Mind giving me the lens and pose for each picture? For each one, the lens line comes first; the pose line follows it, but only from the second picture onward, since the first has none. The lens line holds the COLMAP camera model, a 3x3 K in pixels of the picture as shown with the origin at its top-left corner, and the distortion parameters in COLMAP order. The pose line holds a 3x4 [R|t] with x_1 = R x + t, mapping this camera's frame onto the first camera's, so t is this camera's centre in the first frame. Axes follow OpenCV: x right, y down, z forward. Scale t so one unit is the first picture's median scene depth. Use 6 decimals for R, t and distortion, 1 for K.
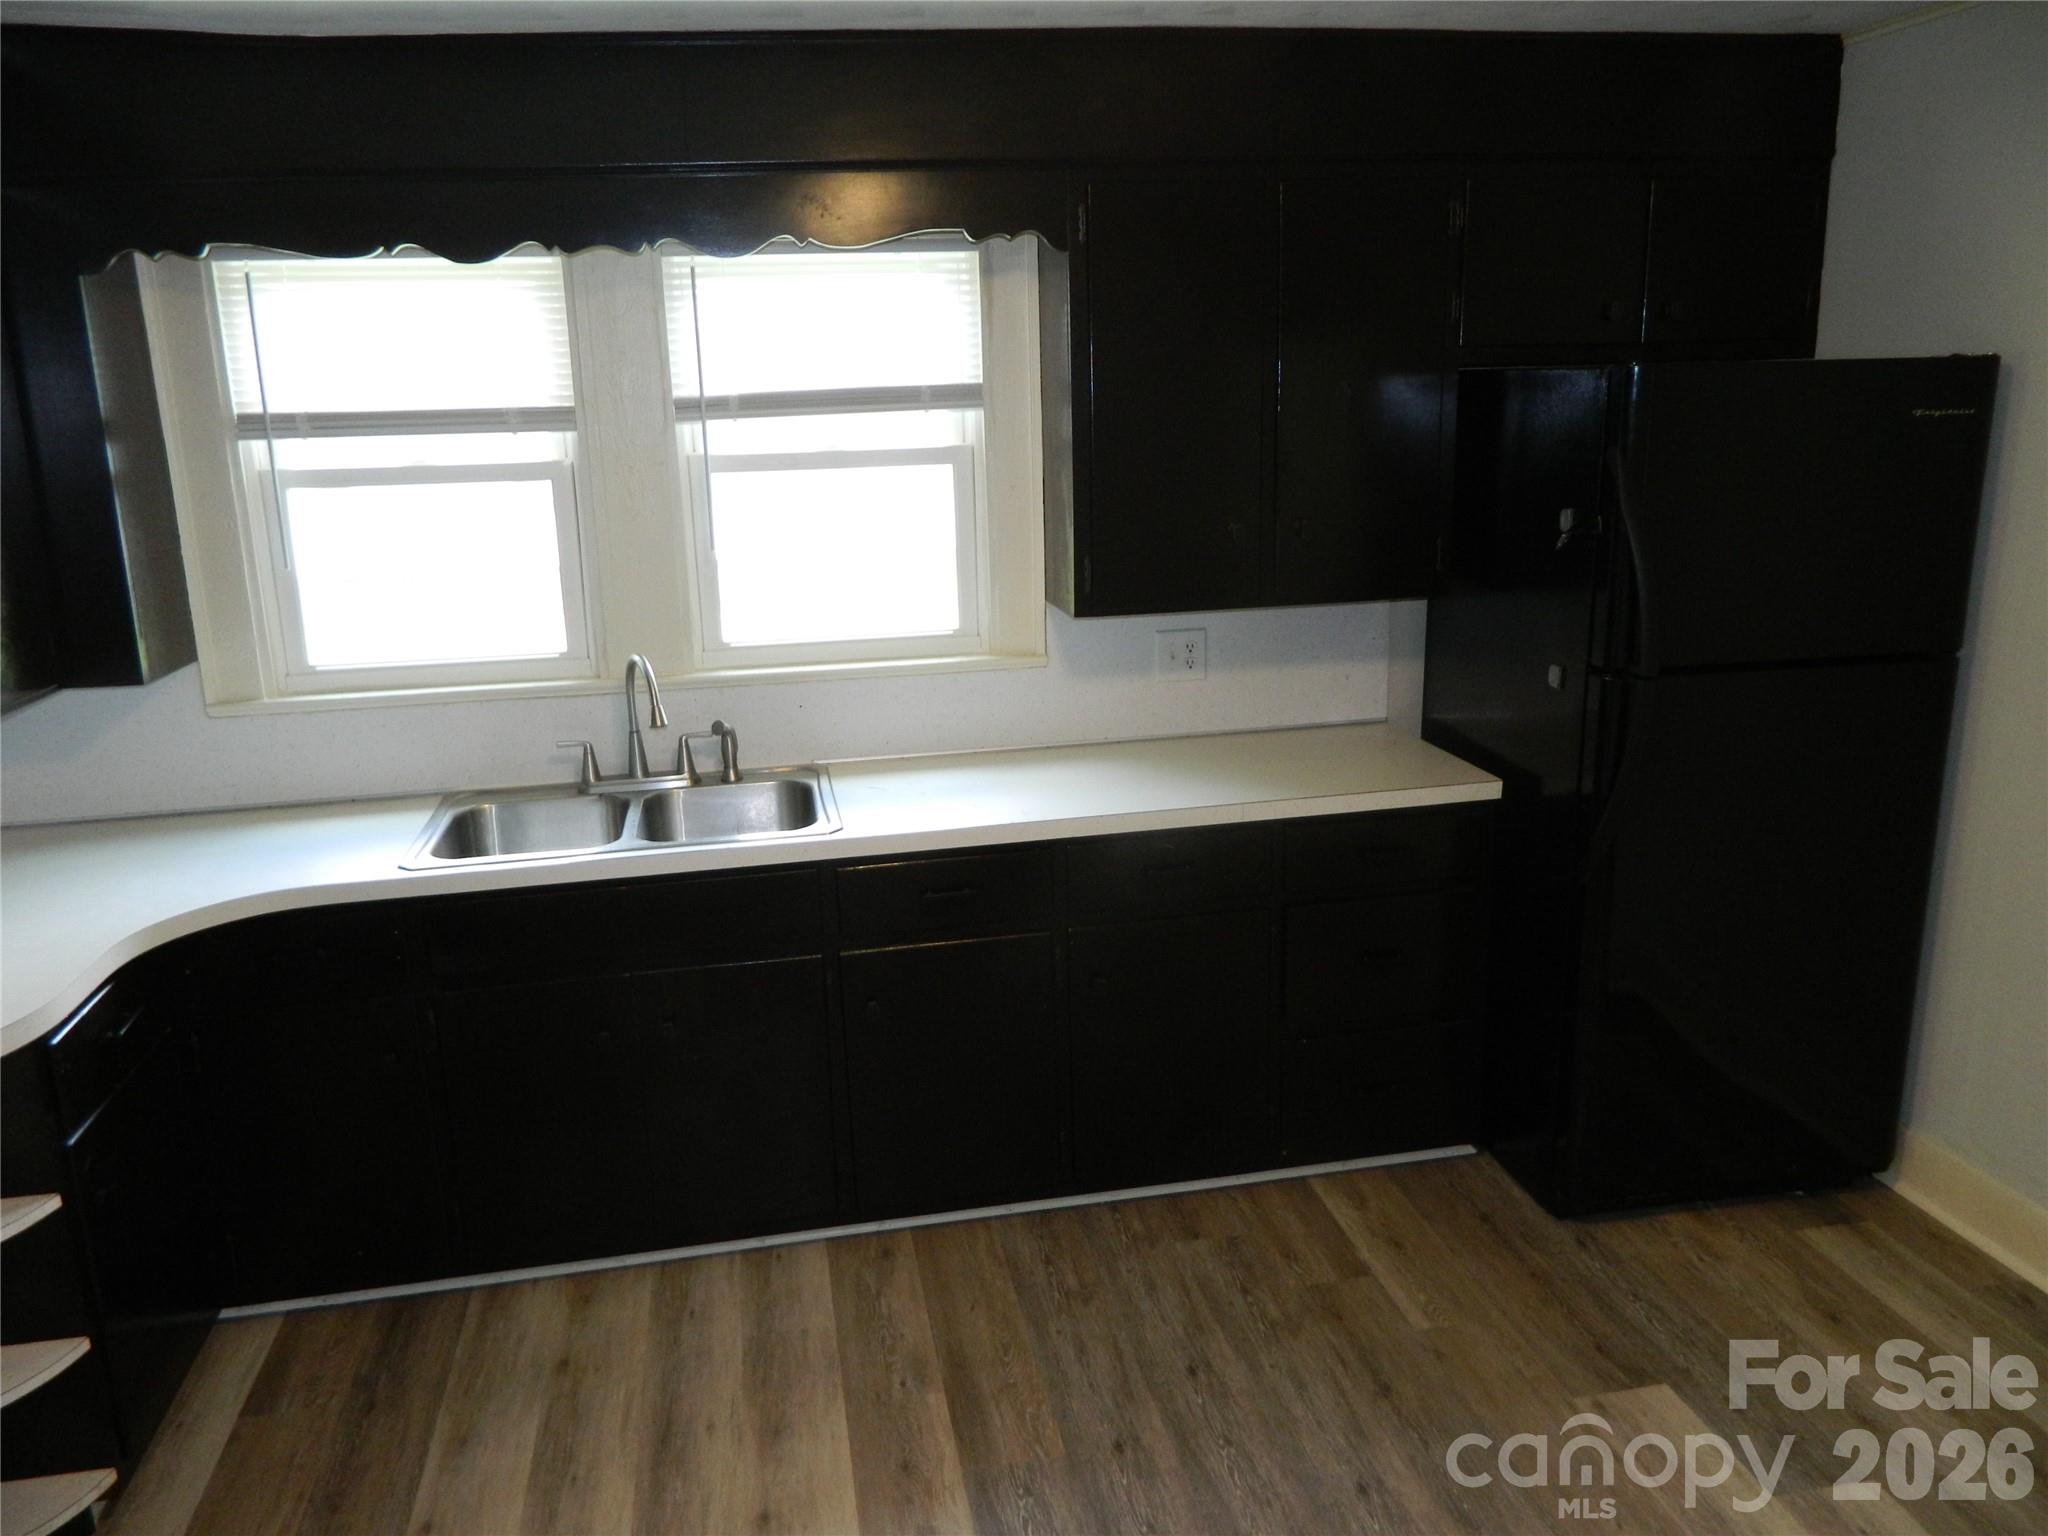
lens RADIAL K [[1512.5, 0, 1016.1], [0, 1512.5, 761.1], [0, 0, 1]] dist [-0.000499, 0.000974]
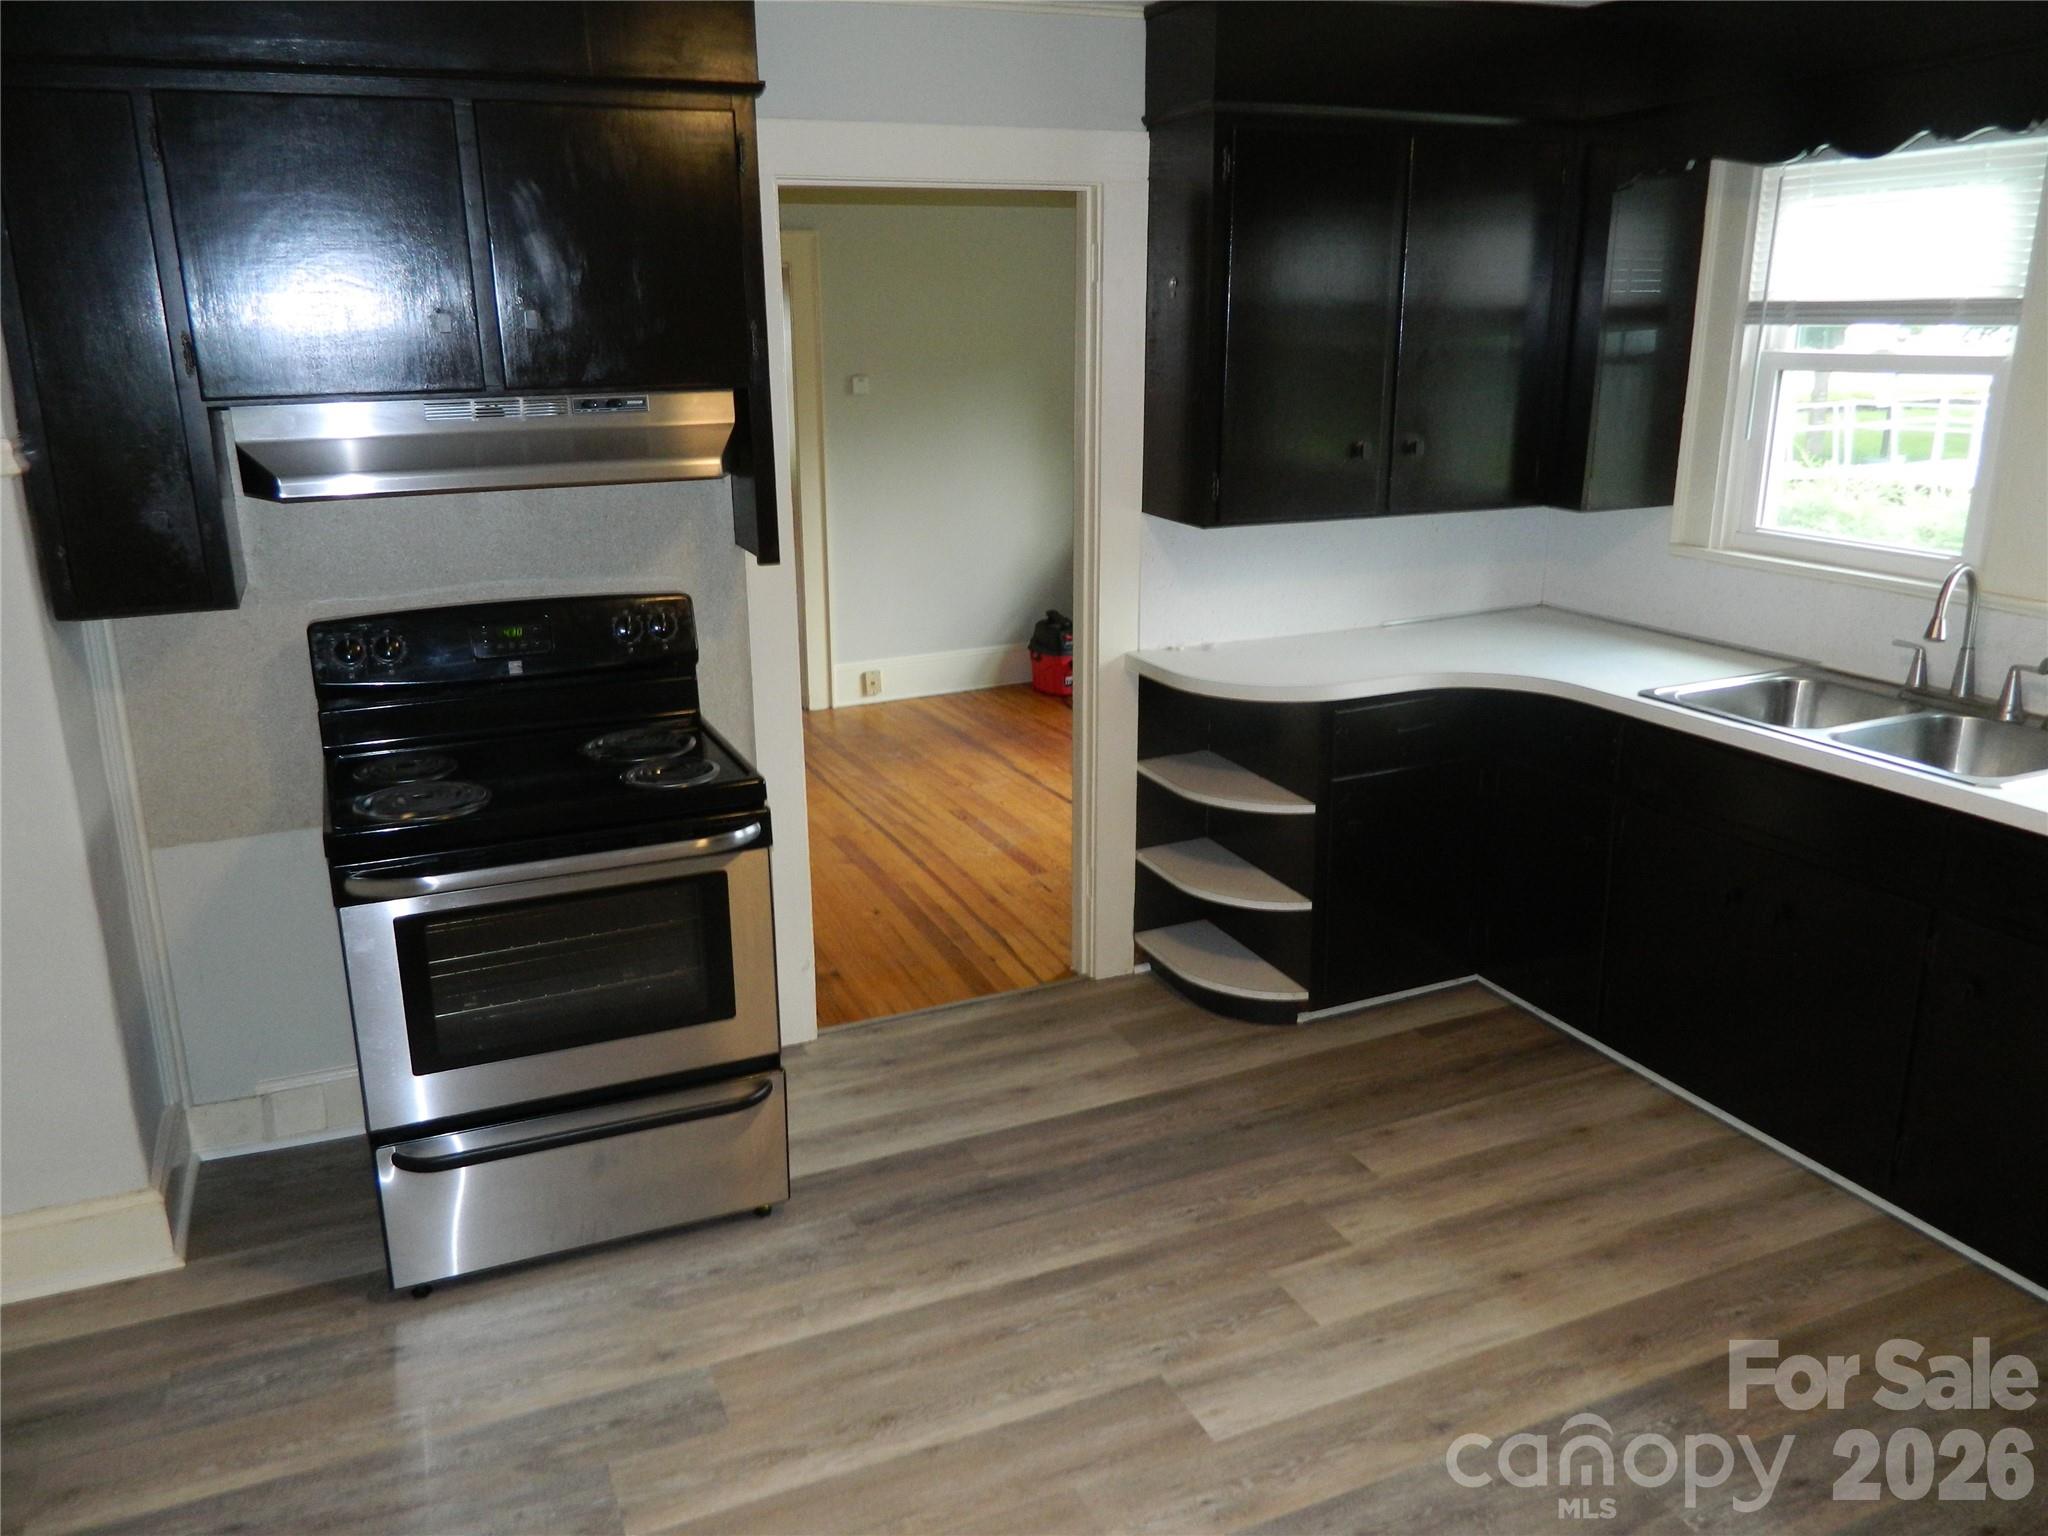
lens RADIAL K [[1512.5, 0, 1016.1], [0, 1512.5, 761.1], [0, 0, 1]] dist [-0.000499, 0.000974]
pose [[0.220041, 0.299782, -0.928285, 0.556820], [-0.226339, 0.941328, 0.250343, -0.060374], [0.948869, 0.155022, 0.274984, 0.197312]]
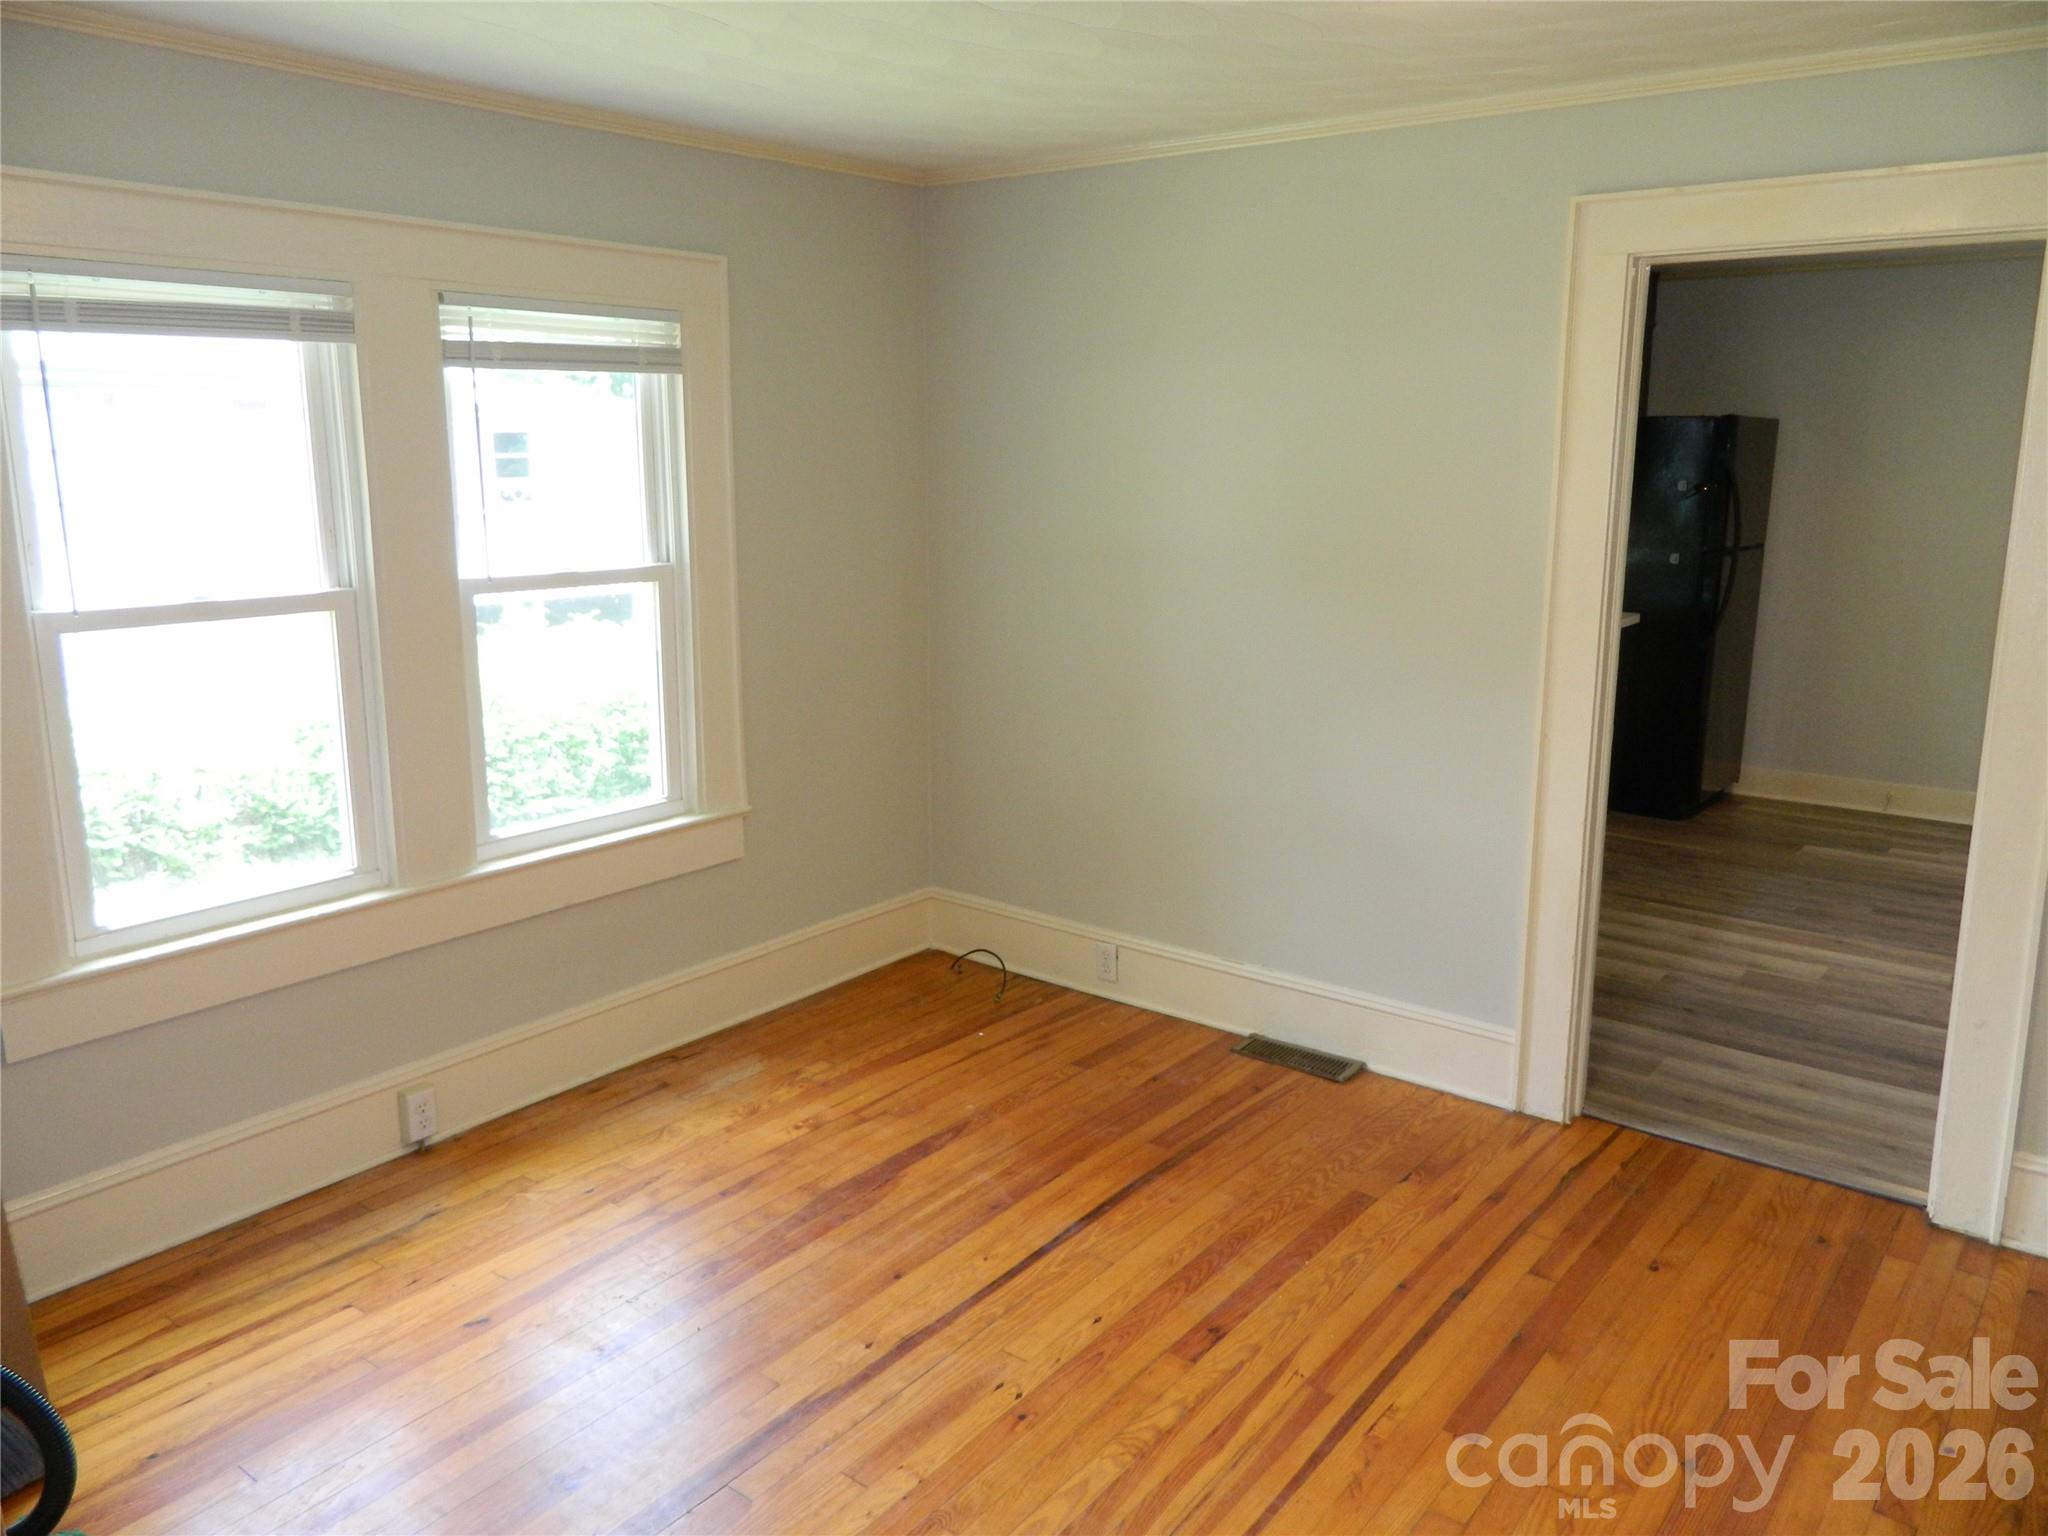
lens RADIAL K [[1512.5, 0, 1016.1], [0, 1512.5, 761.1], [0, 0, 1]] dist [-0.000499, 0.000974]
pose [[0.755318, -0.102798, 0.647246, -1.746424], [0.134742, 0.990881, 0.000135, 0.103745], [-0.641357, 0.087109, 0.762282, -0.013055]]
